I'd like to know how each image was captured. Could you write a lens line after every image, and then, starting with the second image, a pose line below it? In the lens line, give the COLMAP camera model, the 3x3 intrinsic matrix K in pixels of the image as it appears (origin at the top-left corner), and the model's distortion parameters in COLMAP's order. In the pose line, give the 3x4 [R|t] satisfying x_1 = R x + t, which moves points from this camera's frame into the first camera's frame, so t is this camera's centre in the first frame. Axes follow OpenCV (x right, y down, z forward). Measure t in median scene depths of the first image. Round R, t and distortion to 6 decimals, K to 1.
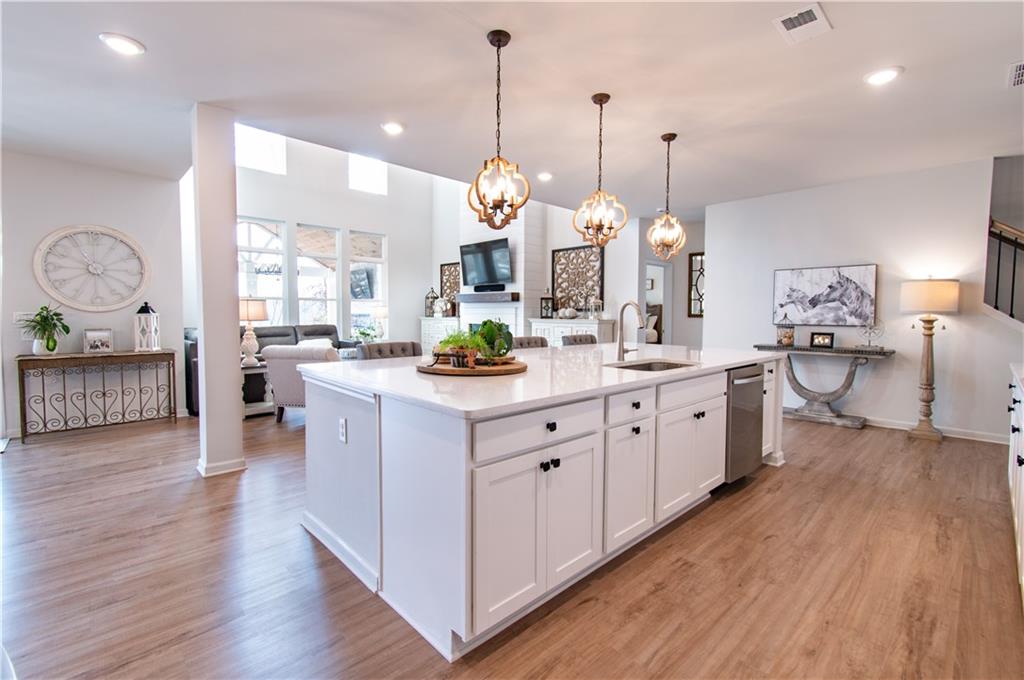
lens RADIAL K [[460.4, 0, 510.5], [0, 460.4, 336.0], [0, 0, 1]] dist [0.003862, -0.001581]
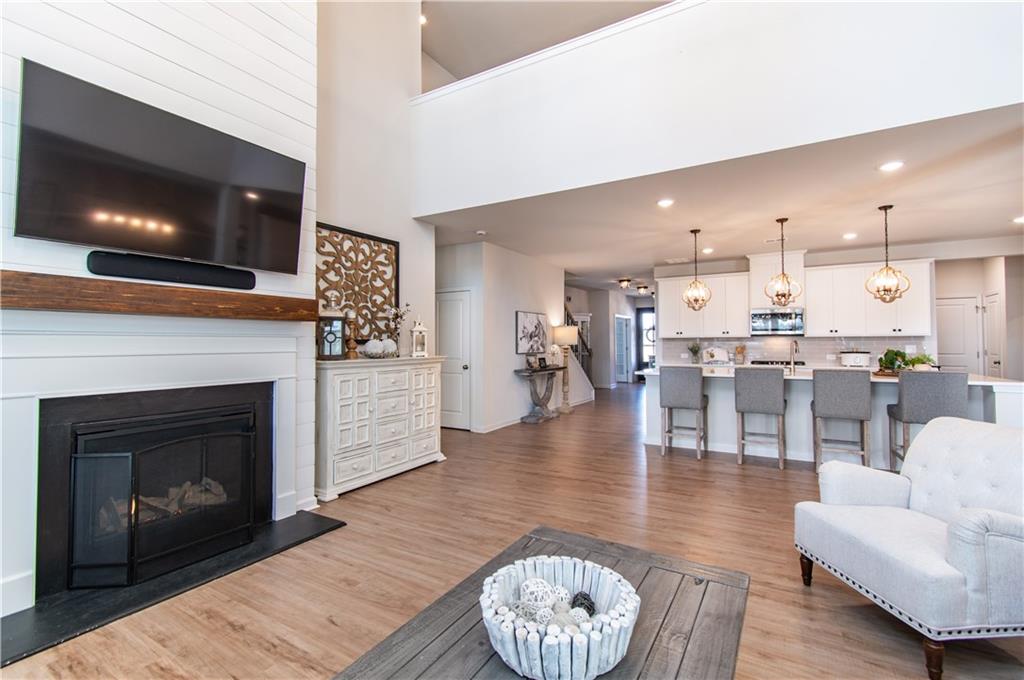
lens RADIAL K [[460.4, 0, 517.1], [0, 460.4, 332.5], [0, 0, 1]] dist [0.003862, -0.001581]
pose [[-0.292999, 0.015102, 0.955994, -0.479052], [0.046822, 0.998902, -0.001430, -0.060058], [-0.954966, 0.044343, -0.293384, 1.015800]]
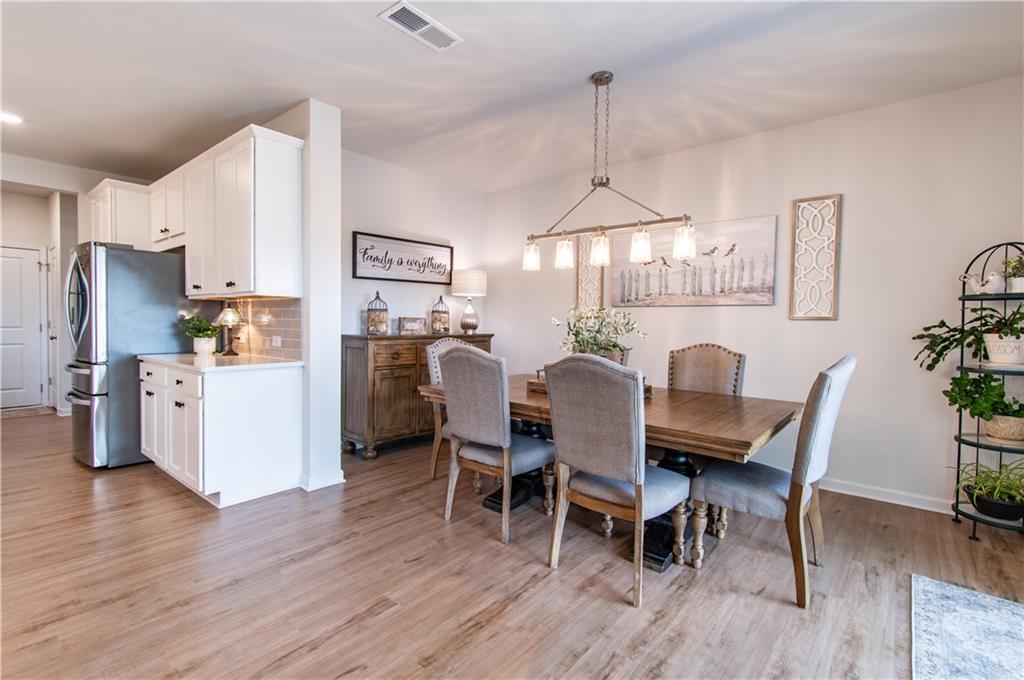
lens RADIAL K [[460.4, 0, 515.4], [0, 460.4, 337.4], [0, 0, 1]] dist [0.003862, -0.001581]
pose [[-0.991104, -0.011927, -0.132556, -0.462031], [-0.023061, 0.996301, 0.082780, -0.030153], [0.131079, 0.085100, -0.987713, 0.593472]]
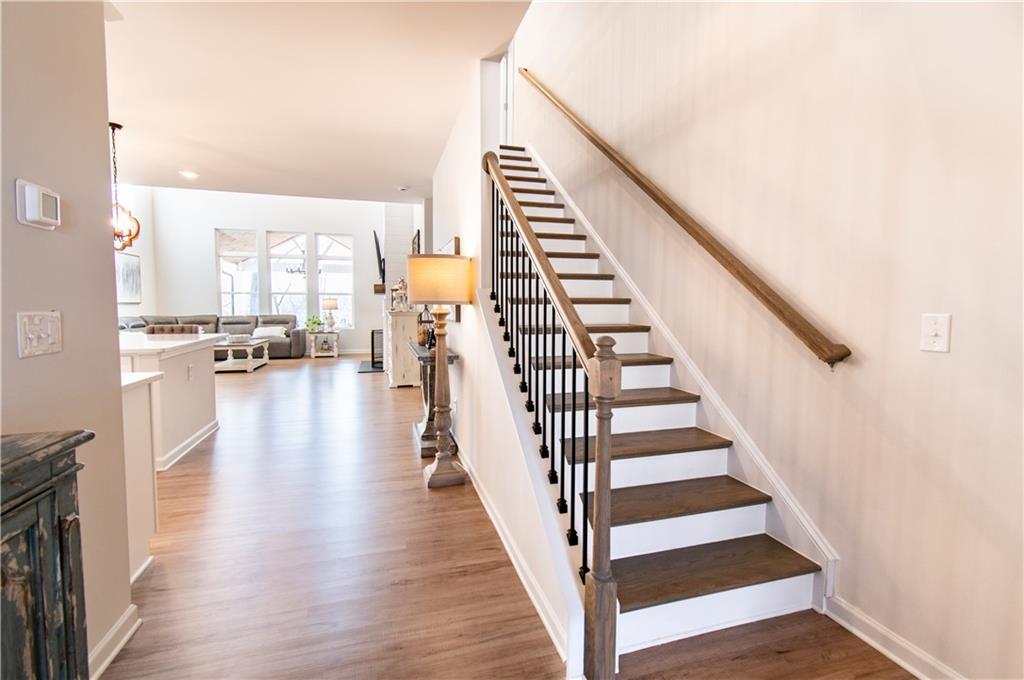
lens RADIAL K [[460.4, 0, 517.0], [0, 460.4, 335.2], [0, 0, 1]] dist [0.003862, -0.001581]
pose [[0.895695, 0.026890, -0.443855, 0.799580], [-0.021789, 0.999625, 0.016591, -0.006042], [0.444134, -0.005190, 0.895945, 0.236921]]
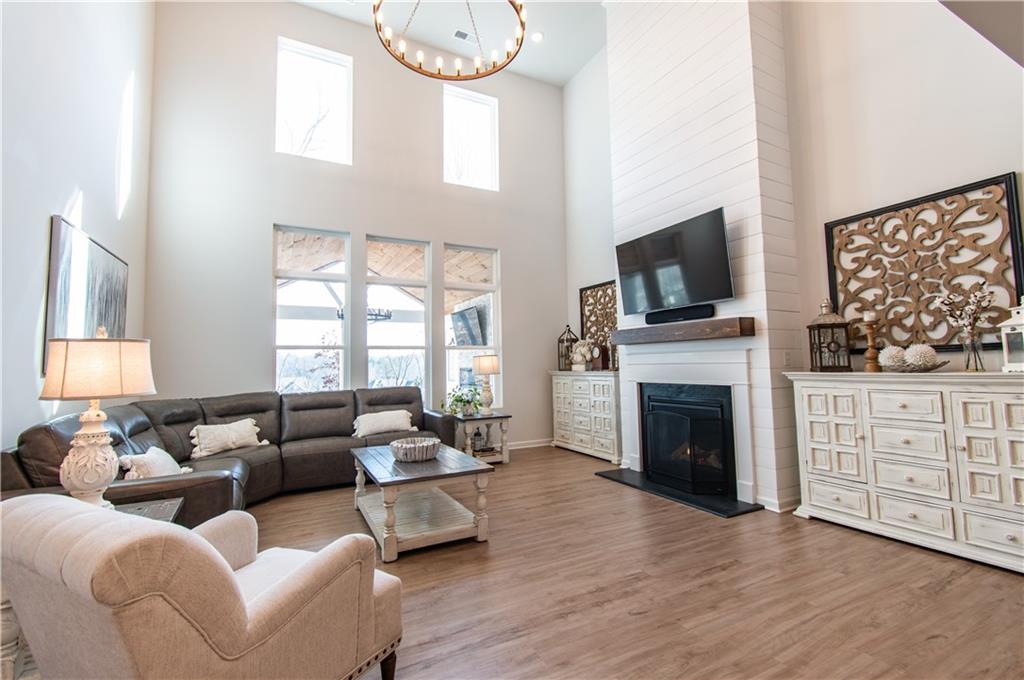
lens RADIAL K [[460.4, 0, 508.6], [0, 460.4, 327.4], [0, 0, 1]] dist [0.003862, -0.001581]
pose [[0.959828, -0.045684, -0.276844, -0.101556], [0.009559, 0.991408, -0.130457, -0.026128], [0.280426, 0.122570, 0.952018, 0.516414]]
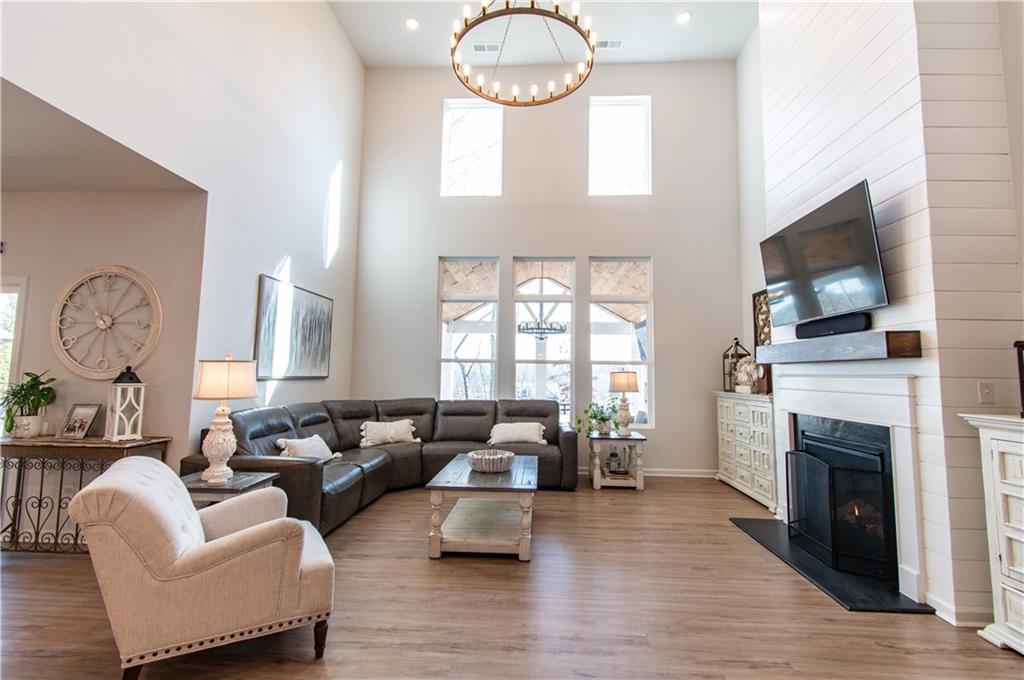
lens RADIAL K [[460.4, 0, 510.9], [0, 460.4, 333.4], [0, 0, 1]] dist [0.003862, -0.001581]
pose [[0.687655, -0.061260, -0.723448, 0.061116], [-0.046760, 0.990628, -0.128331, -0.039582], [0.724530, 0.122076, 0.678347, 0.612086]]
